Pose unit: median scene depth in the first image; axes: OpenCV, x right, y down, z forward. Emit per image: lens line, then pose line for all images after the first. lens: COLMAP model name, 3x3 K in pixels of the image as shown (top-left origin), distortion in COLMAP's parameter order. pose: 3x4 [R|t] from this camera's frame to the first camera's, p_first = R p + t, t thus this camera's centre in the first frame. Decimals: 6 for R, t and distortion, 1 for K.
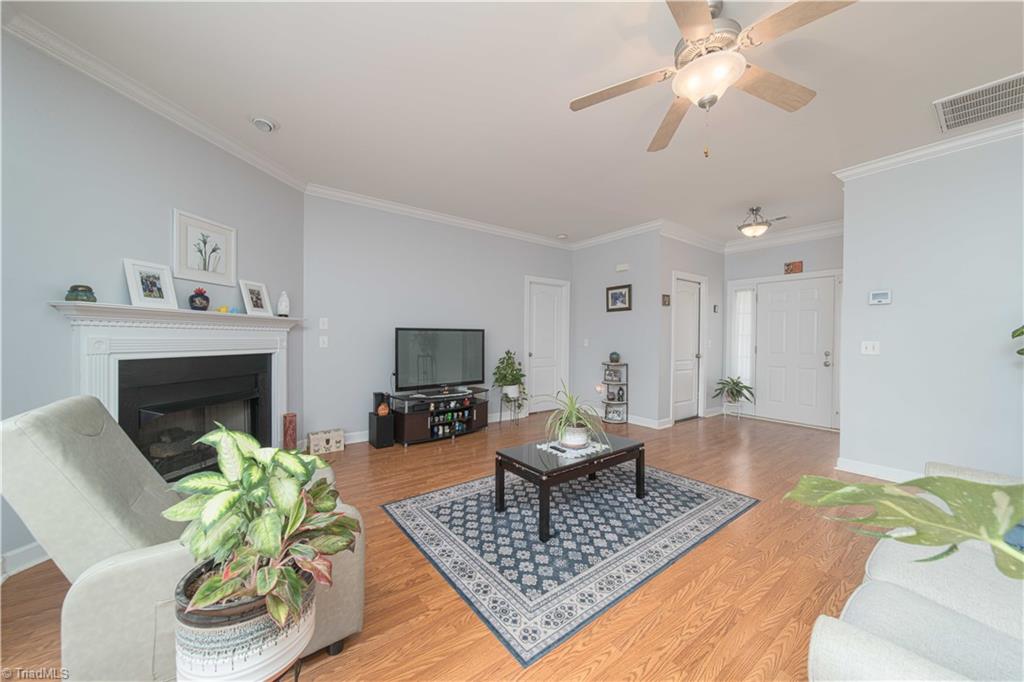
lens RADIAL K [[369.4, 0, 514.7], [0, 369.4, 342.1], [0, 0, 1]] dist [-0.000826, -0.001648]
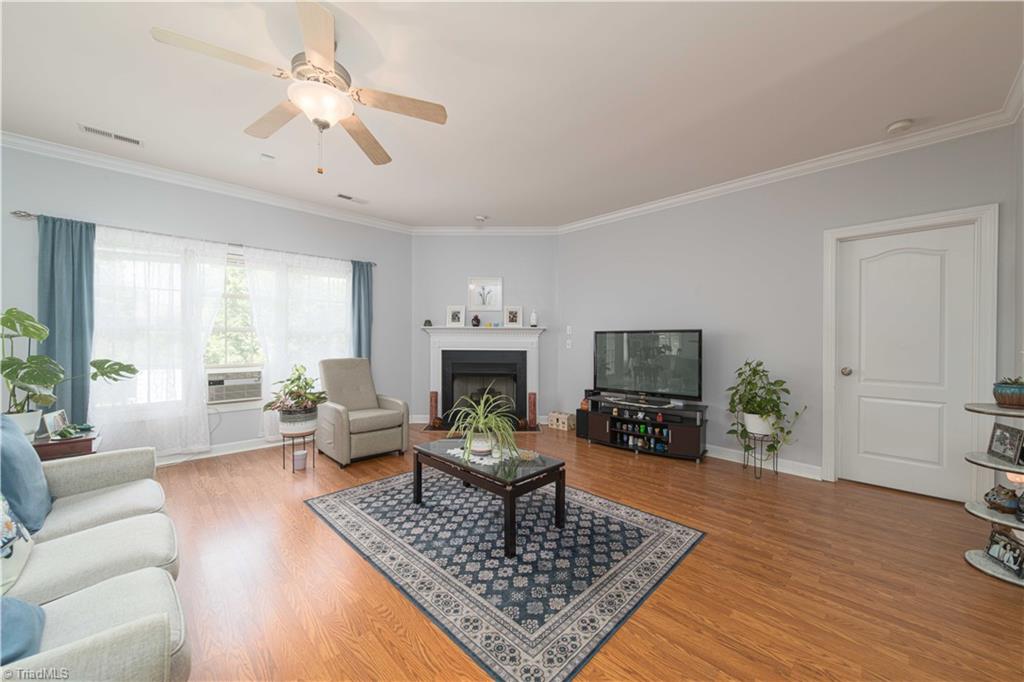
lens RADIAL K [[380.3, 0, 515.4], [0, 380.3, 340.2], [0, 0, 1]] dist [-0.000905, -0.000130]
pose [[0.130286, -0.005877, -0.991459, 0.782406], [-0.014593, 0.999863, -0.007844, -0.001207], [0.991369, 0.015490, 0.130183, 0.648779]]
